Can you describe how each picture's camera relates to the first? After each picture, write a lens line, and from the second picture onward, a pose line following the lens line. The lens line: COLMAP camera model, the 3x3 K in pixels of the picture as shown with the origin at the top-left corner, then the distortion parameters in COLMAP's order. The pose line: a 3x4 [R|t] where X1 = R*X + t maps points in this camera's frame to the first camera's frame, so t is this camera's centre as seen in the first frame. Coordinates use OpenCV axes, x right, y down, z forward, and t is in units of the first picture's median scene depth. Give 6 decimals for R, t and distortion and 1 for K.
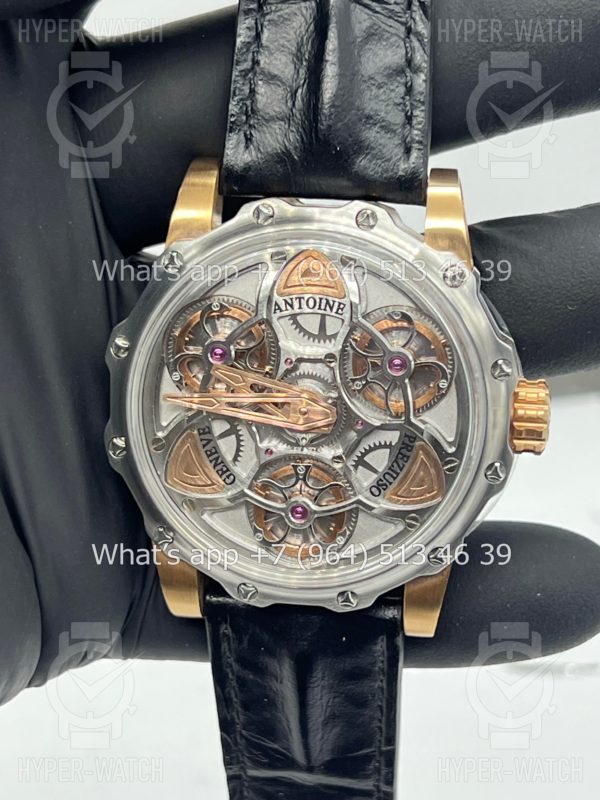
lens RADIAL K [[1890.3, 0, 287.9], [0, 1890.3, 414.2], [0, 0, 1]] dist [0.117117, 0.000000]
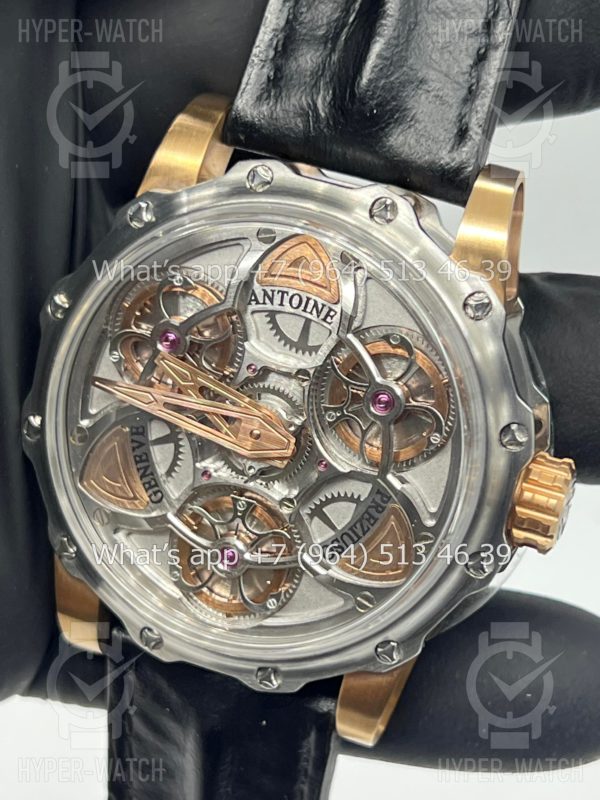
lens RADIAL K [[1890.3, 0, 302.3], [0, 1890.3, 406.0], [0, 0, 1]] dist [0.117117, 0.000000]
pose [[0.969789, 0.212783, -0.119299, 0.116967], [-0.211201, 0.977099, 0.025899, -0.036926], [0.122078, 0.000079, 0.992520, 0.219132]]
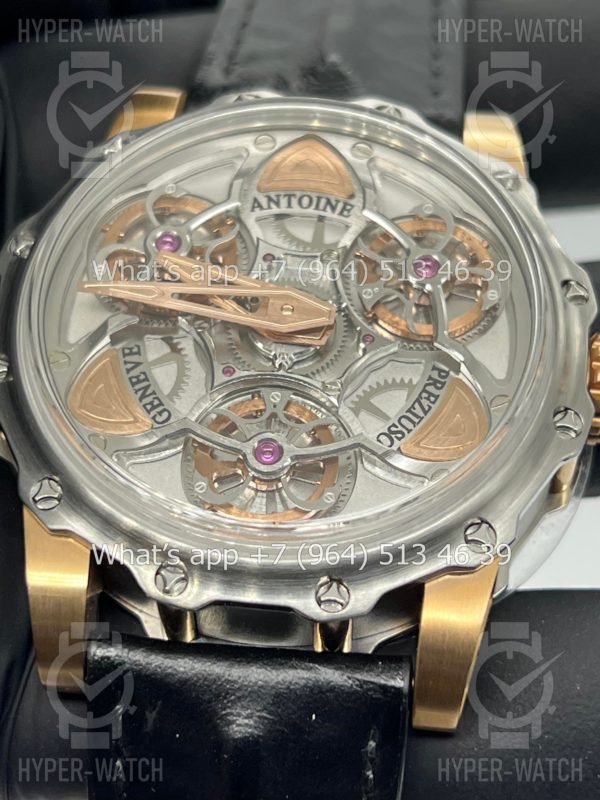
lens RADIAL K [[1890.3, 0, 301.9], [0, 1890.3, 400.5], [0, 0, 1]] dist [0.117117, 0.000000]
pose [[0.990818, 0.116596, 0.068450, -0.028620], [-0.049926, 0.786015, -0.616188, 0.434024], [-0.125648, 0.607113, 0.784619, 0.484379]]
